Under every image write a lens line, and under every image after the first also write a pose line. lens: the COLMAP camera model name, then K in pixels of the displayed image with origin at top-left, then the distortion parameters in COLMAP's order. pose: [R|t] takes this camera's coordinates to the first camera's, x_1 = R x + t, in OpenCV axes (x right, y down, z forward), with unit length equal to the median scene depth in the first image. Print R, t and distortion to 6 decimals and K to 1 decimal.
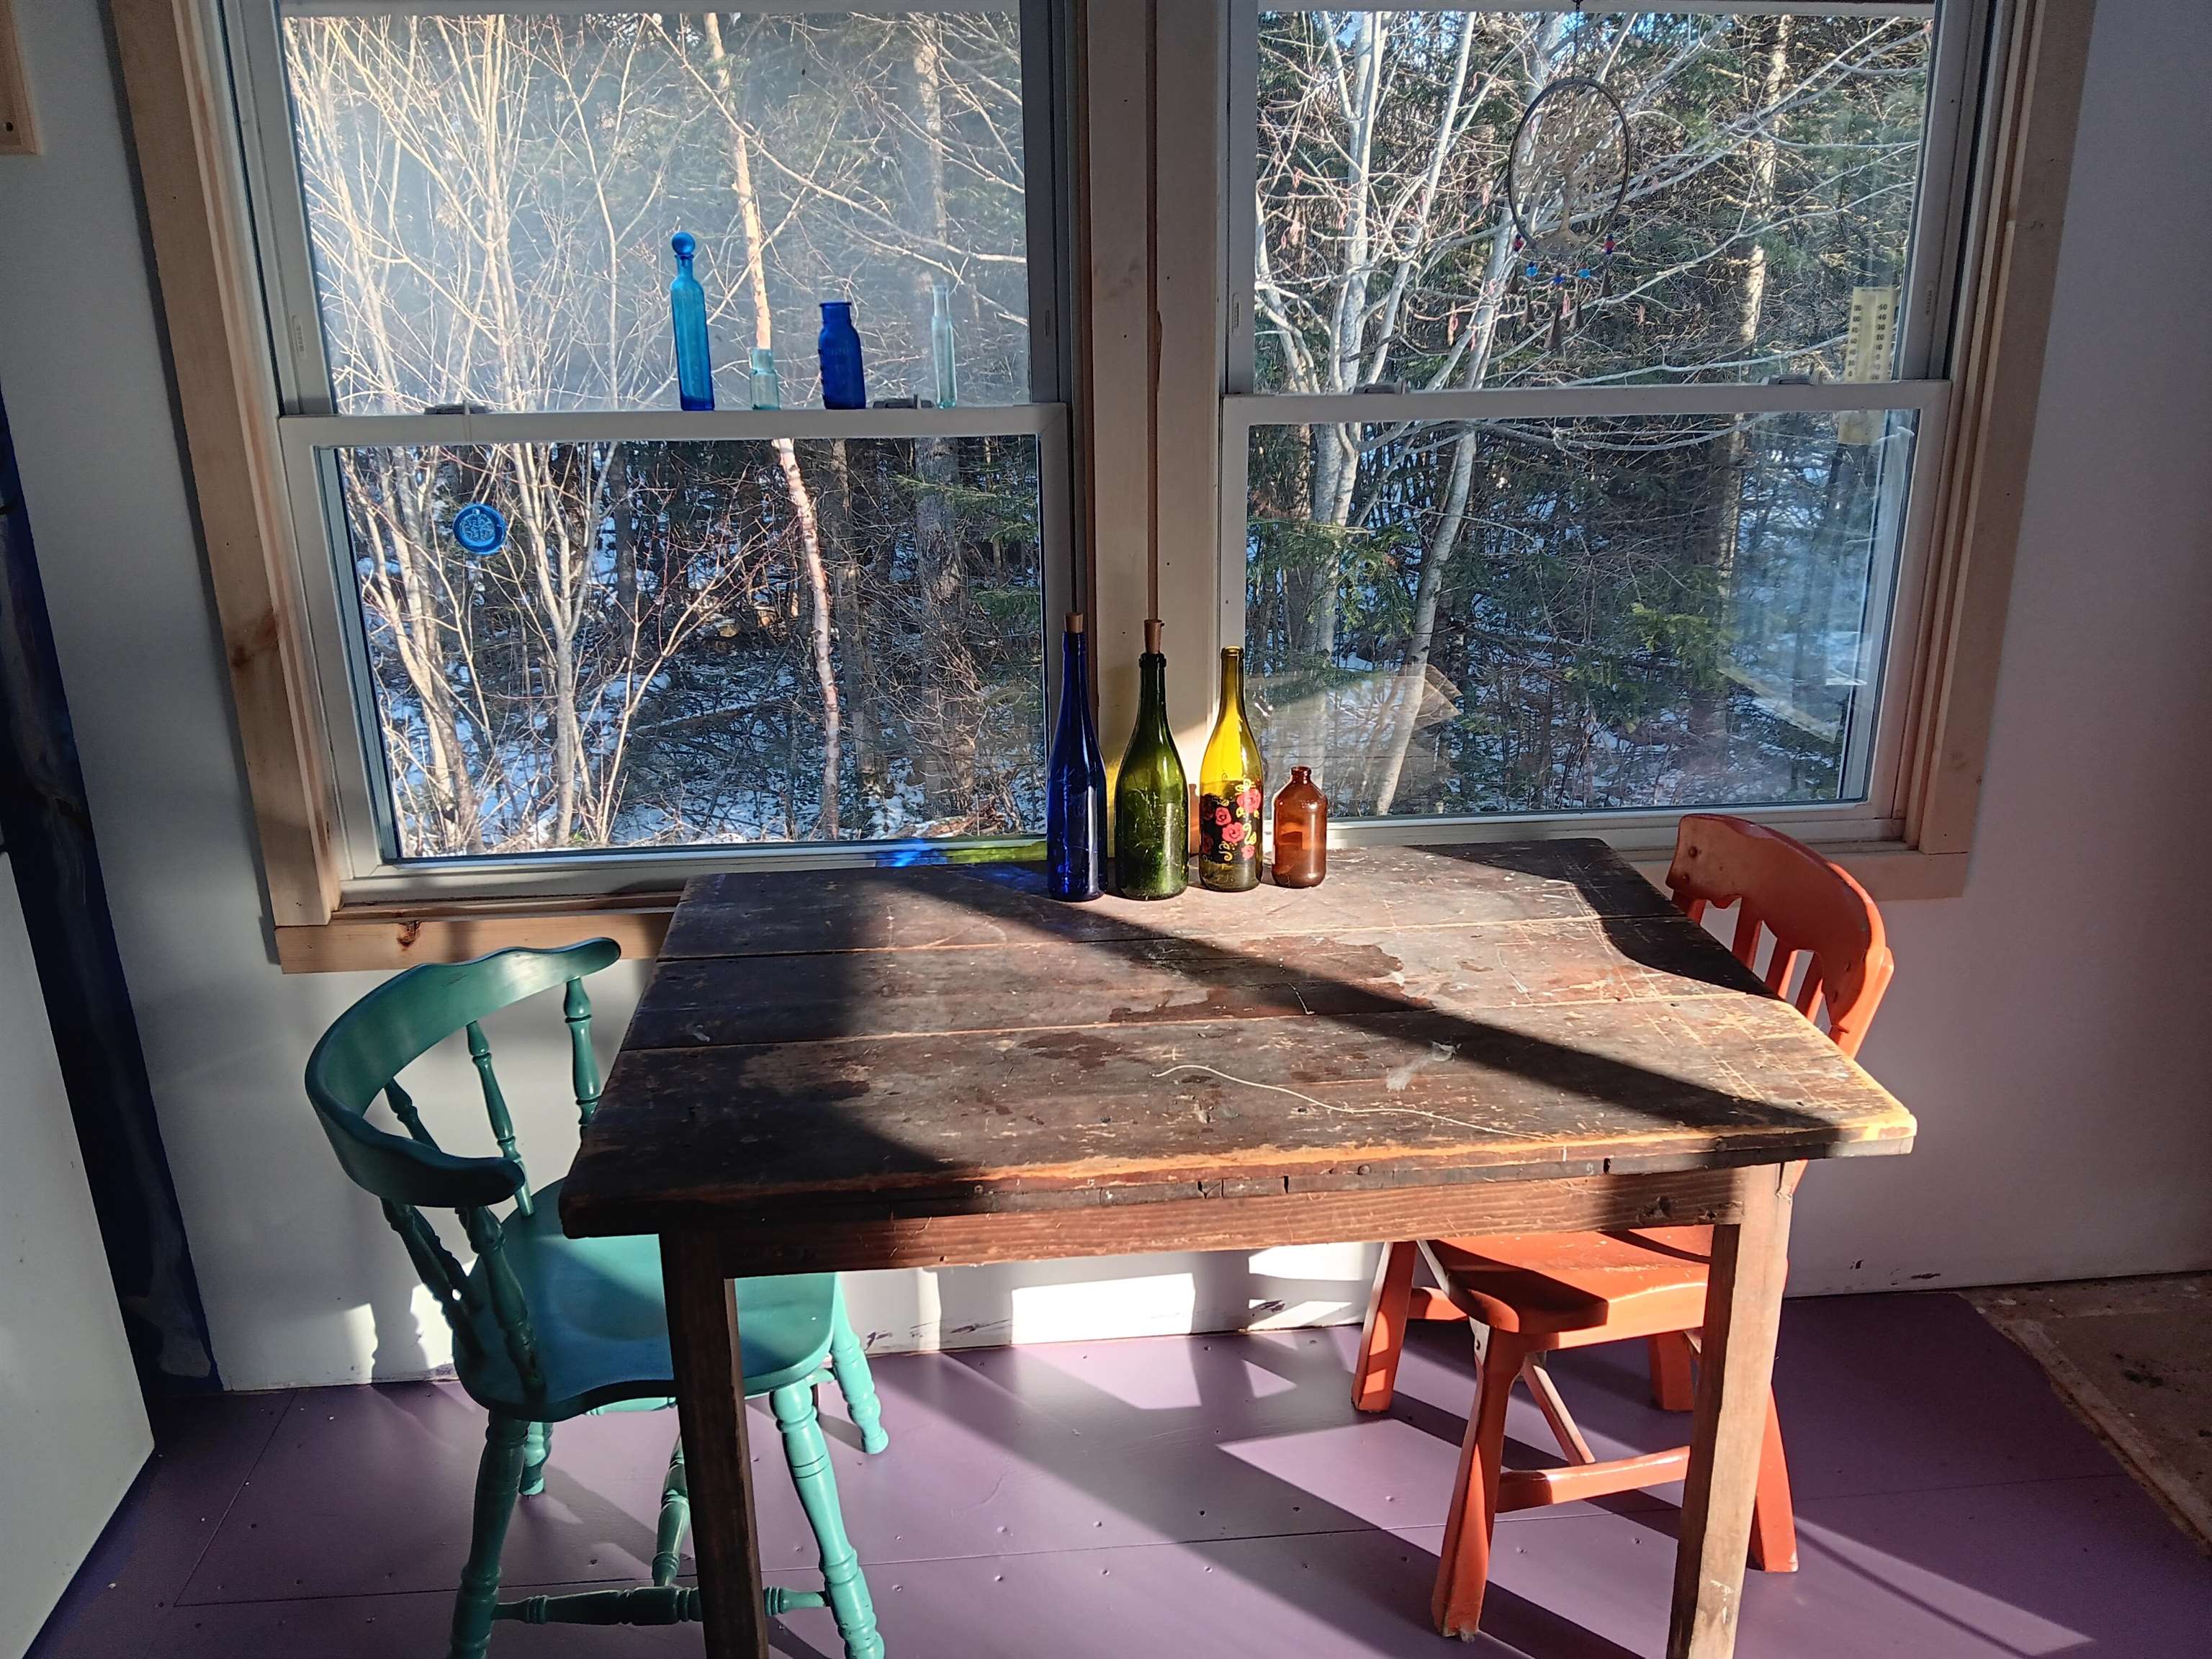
lens RADIAL K [[1718.1, 0, 1105.8], [0, 1718.1, 833.9], [0, 0, 1]] dist [0.191830, -0.490057]
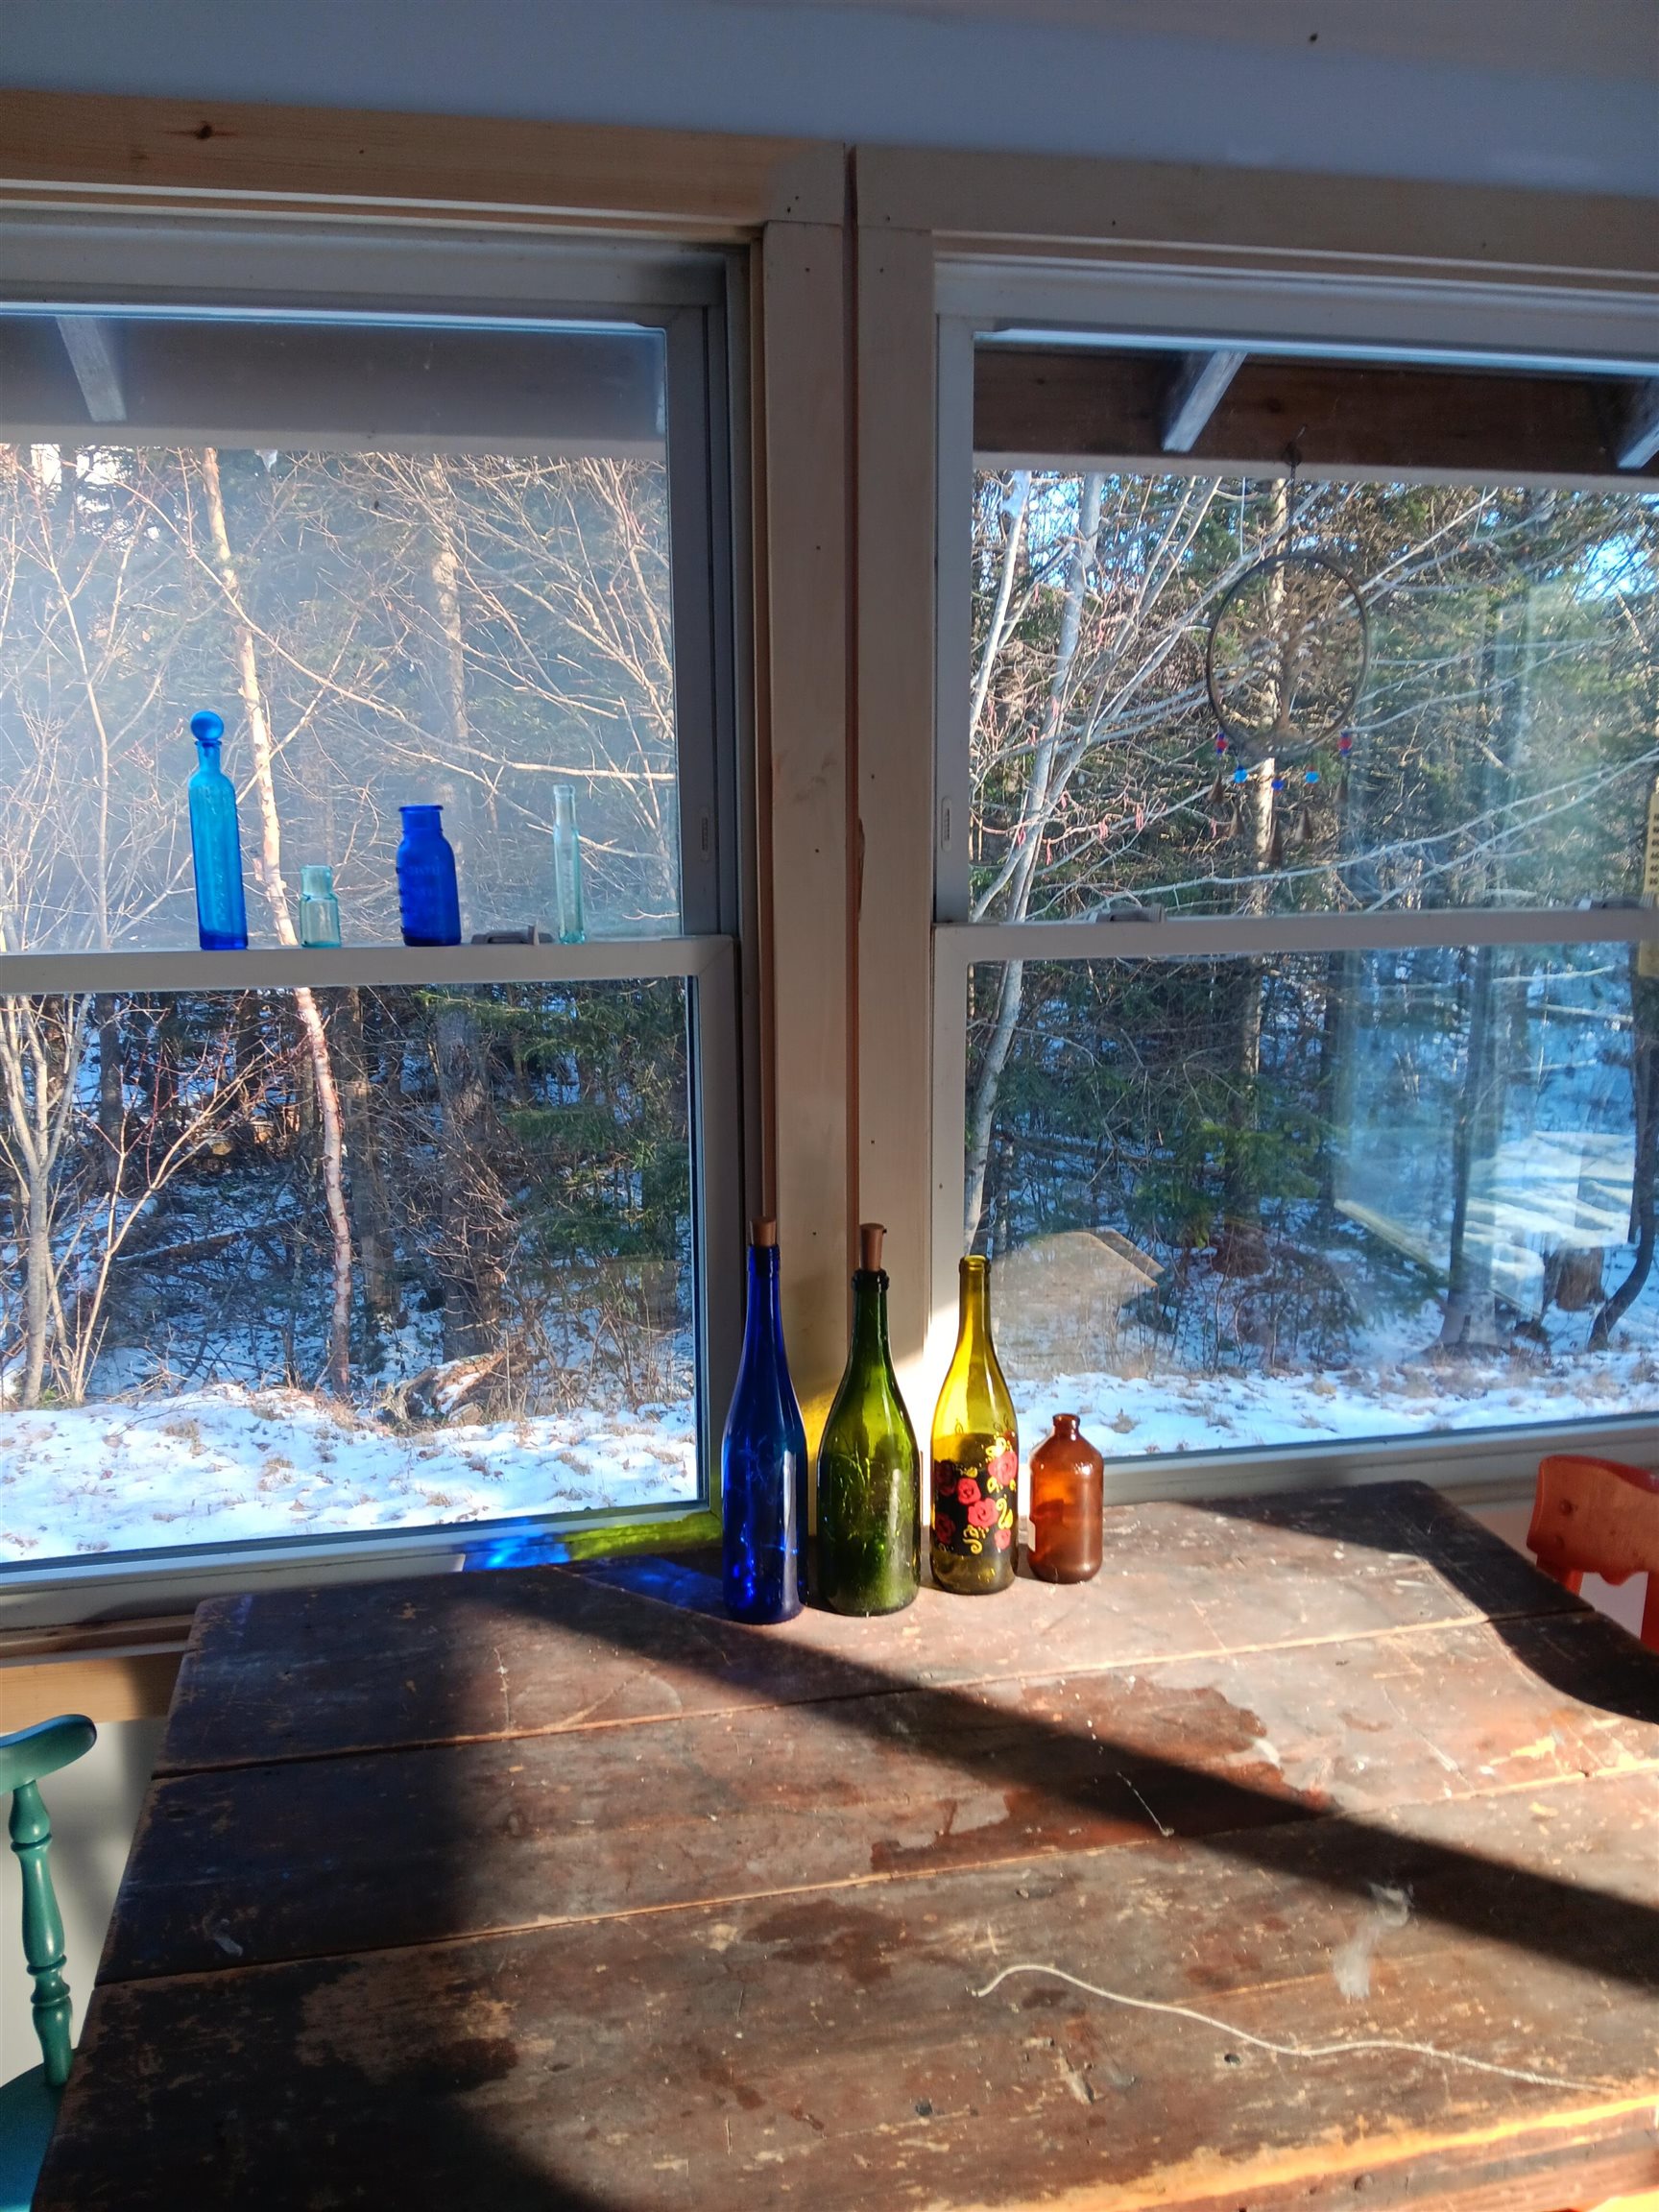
lens RADIAL K [[1709.5, 0, 813.7], [0, 1709.5, 1112.1], [0, 0, 1]] dist [0.065264, -0.134358]
pose [[0.992472, -0.018396, 0.121082, -0.078674], [0.033202, 0.992045, -0.121427, -0.081364], [-0.117885, 0.124533, 0.985188, 0.277216]]
